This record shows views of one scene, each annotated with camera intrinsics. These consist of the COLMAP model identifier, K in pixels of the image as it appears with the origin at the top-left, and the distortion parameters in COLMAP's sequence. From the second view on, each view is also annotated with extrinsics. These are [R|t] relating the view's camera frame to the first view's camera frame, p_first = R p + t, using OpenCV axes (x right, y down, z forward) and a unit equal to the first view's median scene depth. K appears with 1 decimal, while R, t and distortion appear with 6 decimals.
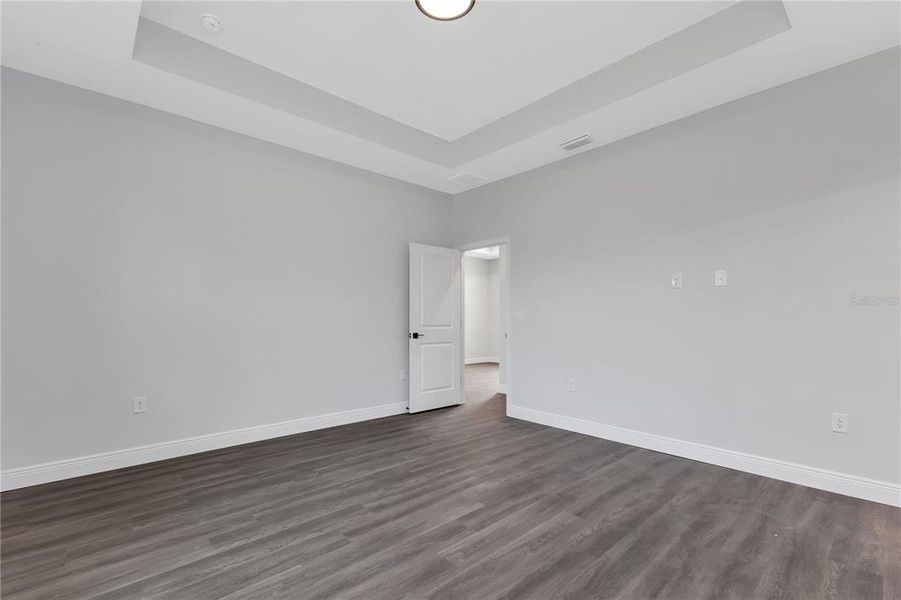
lens RADIAL K [[398.3, 0, 438.8], [0, 398.3, 317.7], [0, 0, 1]] dist [0.004341, -0.000665]
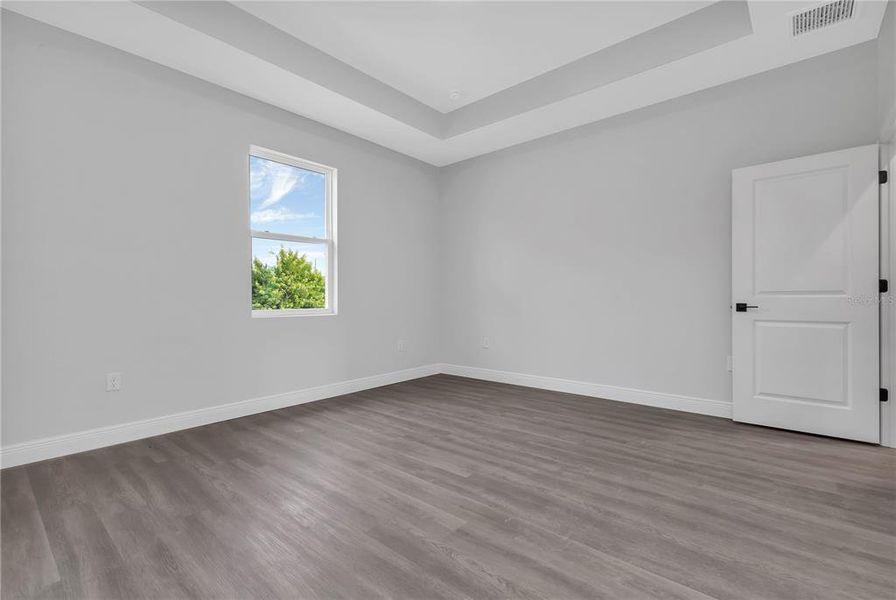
lens RADIAL K [[396.1, 0, 449.1], [0, 396.1, 298.8], [0, 0, 1]] dist [0.004341, -0.000665]
pose [[0.143207, 0.005195, -0.989679, 0.844757], [0.015623, 0.999850, 0.007509, 0.028451], [0.989569, -0.016537, 0.143104, 0.670066]]
